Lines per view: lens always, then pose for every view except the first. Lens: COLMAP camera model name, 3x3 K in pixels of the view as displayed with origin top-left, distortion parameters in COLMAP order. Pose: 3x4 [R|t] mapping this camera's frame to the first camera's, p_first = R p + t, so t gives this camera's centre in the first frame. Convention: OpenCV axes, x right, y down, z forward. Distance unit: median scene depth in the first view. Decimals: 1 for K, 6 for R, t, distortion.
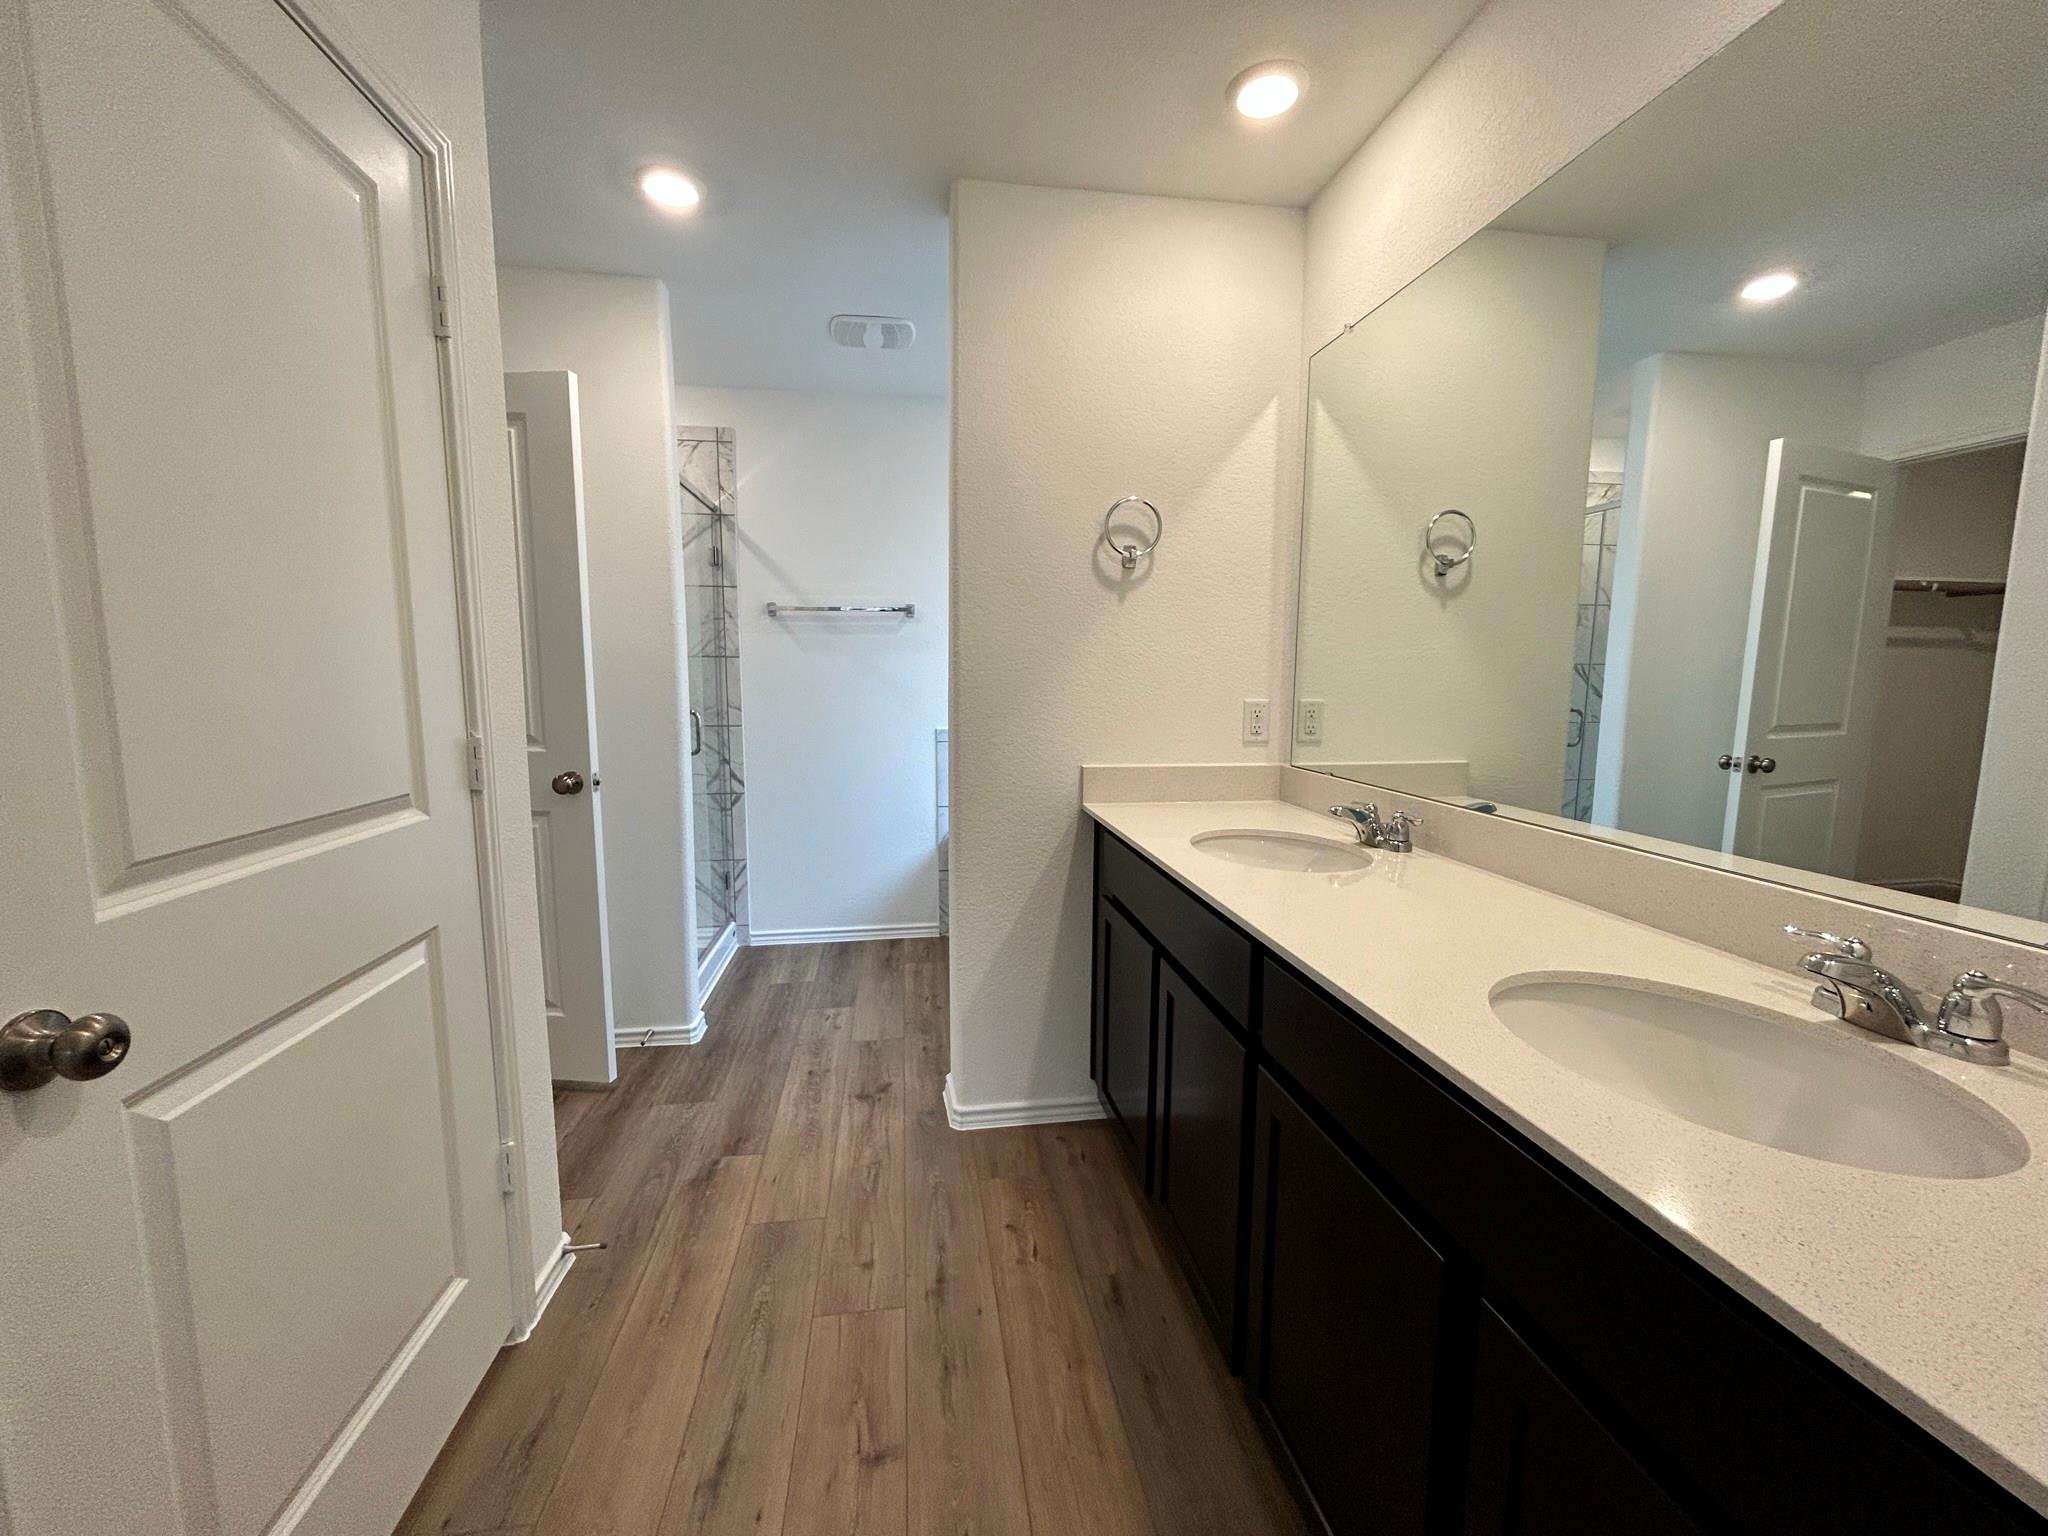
lens RADIAL K [[829.3, 0, 1018.3], [0, 829.3, 767.9], [0, 0, 1]] dist [0.001892, -0.000400]
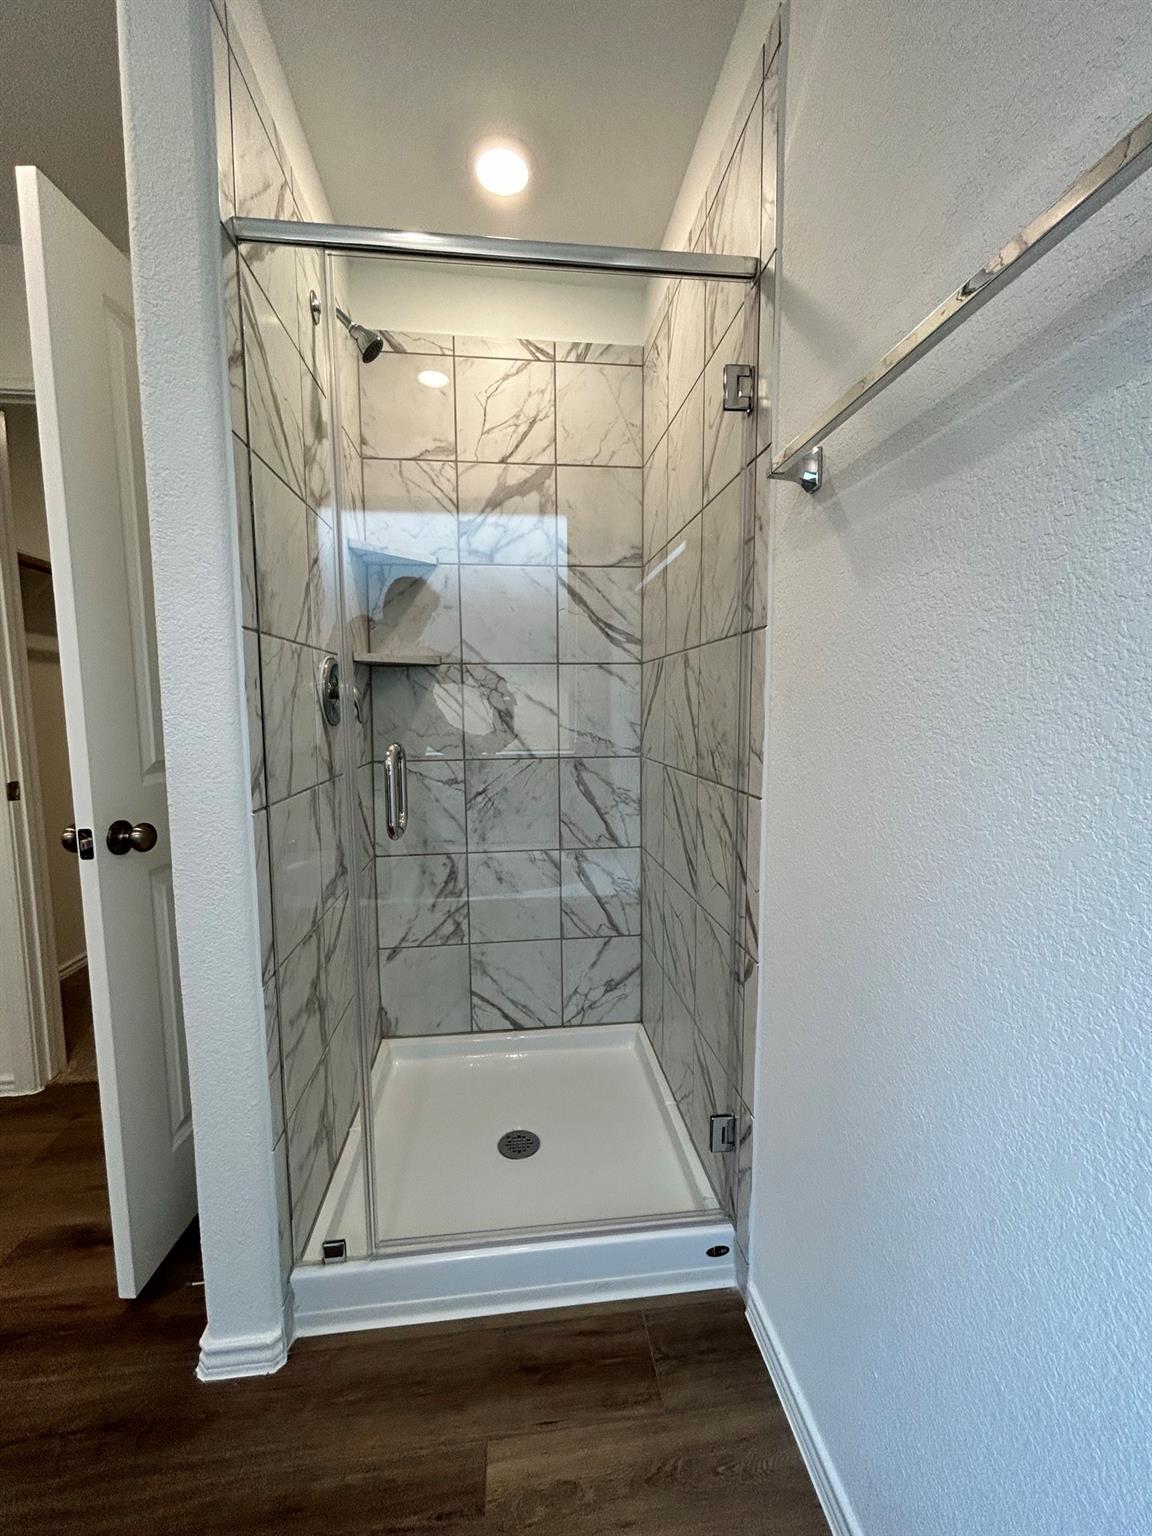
lens RADIAL K [[622.0, 0, 576.2], [0, 622.0, 769.1], [0, 0, 1]] dist [0.001892, -0.000400]
pose [[-0.025478, 0.098096, -0.994851, -0.031792], [-0.112117, 0.988615, 0.100353, -0.084867], [0.993368, 0.114096, -0.014190, 0.909544]]
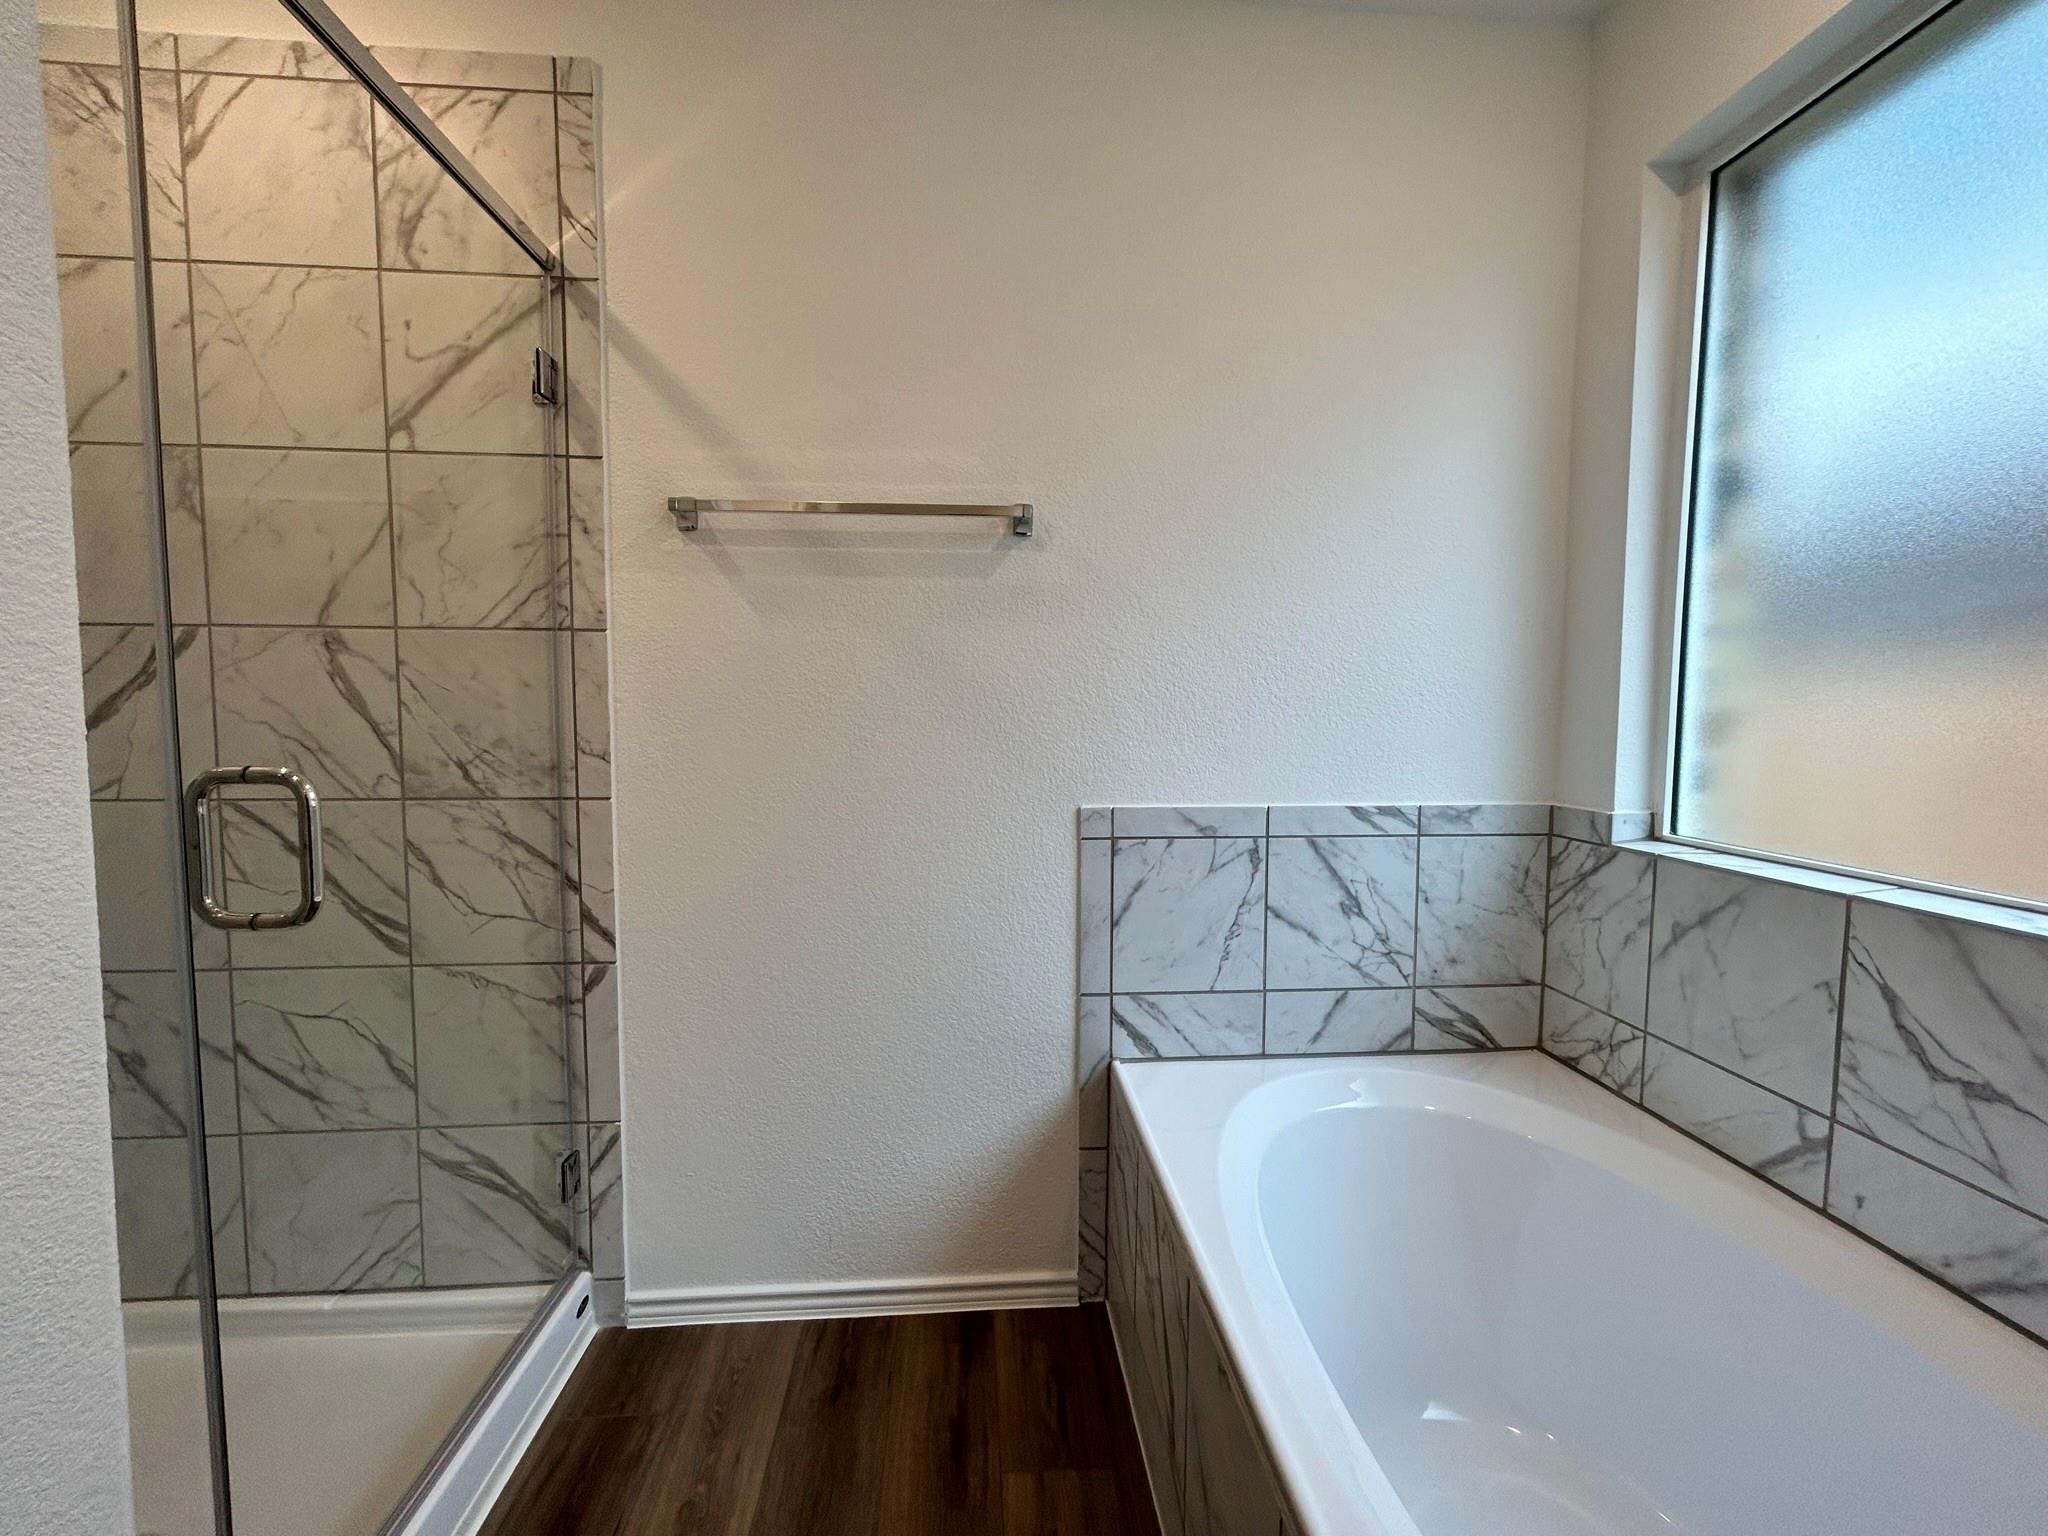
lens RADIAL K [[829.3, 0, 1022.6], [0, 829.3, 771.6], [0, 0, 1]] dist [0.001892, -0.000400]
pose [[0.997422, 0.007953, -0.071318, -0.101541], [-0.011401, 0.998779, -0.048075, -0.046400], [0.070848, 0.048764, 0.996294, 0.603819]]
